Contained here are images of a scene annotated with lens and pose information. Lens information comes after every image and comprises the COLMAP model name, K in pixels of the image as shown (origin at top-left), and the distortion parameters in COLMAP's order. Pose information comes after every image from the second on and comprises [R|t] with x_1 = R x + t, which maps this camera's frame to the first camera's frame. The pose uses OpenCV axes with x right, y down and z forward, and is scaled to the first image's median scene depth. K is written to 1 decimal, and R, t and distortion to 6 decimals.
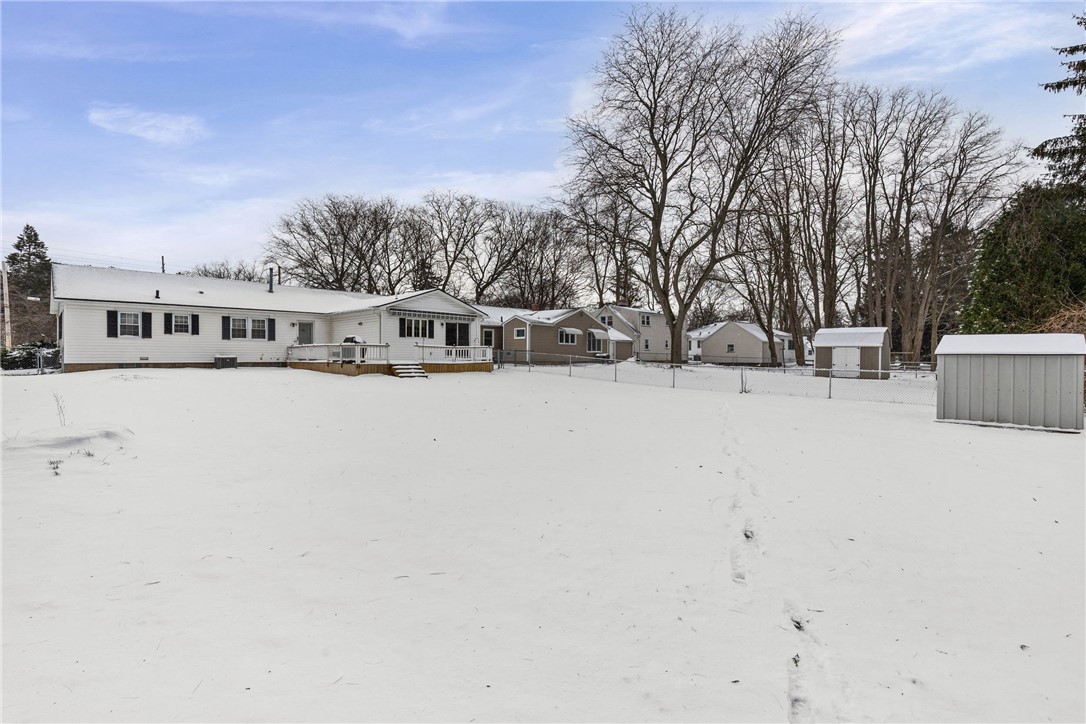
lens RADIAL K [[498.5, 0, 543.8], [0, 498.5, 362.8], [0, 0, 1]] dist [0.007263, -0.000628]
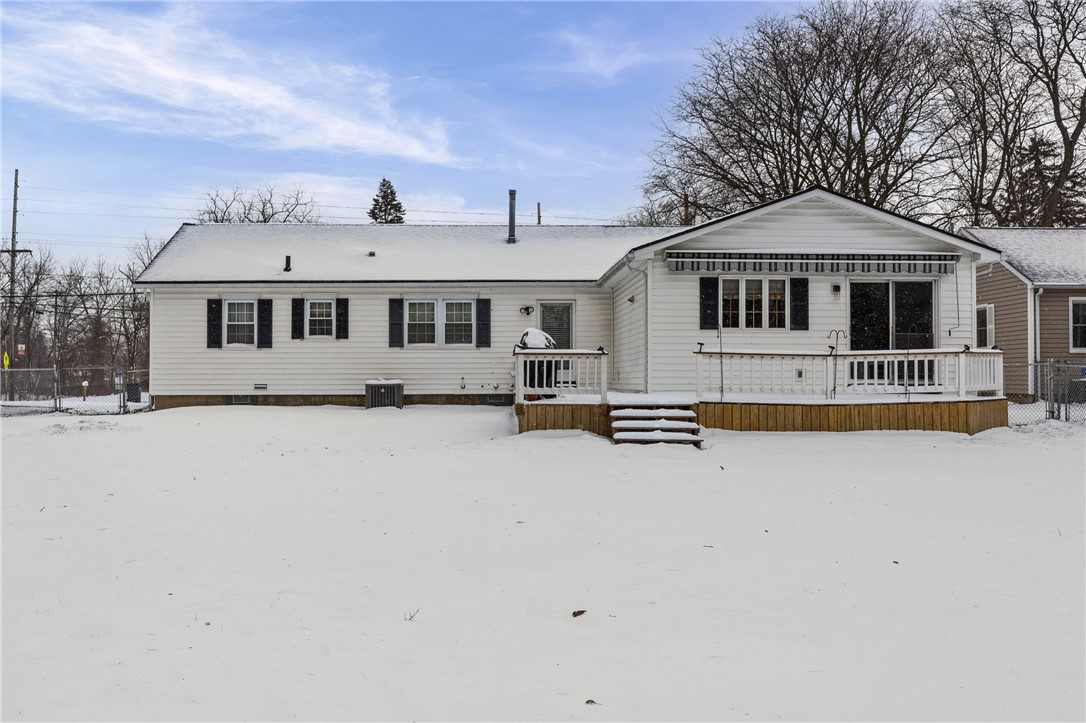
lens RADIAL K [[1050.4, 0, 542.0], [0, 1050.4, 361.4], [0, 0, 1]] dist [0.012557, 0.000000]
pose [[0.729883, -0.013587, -0.683437, 0.153703], [-0.003709, 0.999709, -0.023836, -0.008869], [0.683562, 0.019932, 0.729620, 0.348873]]
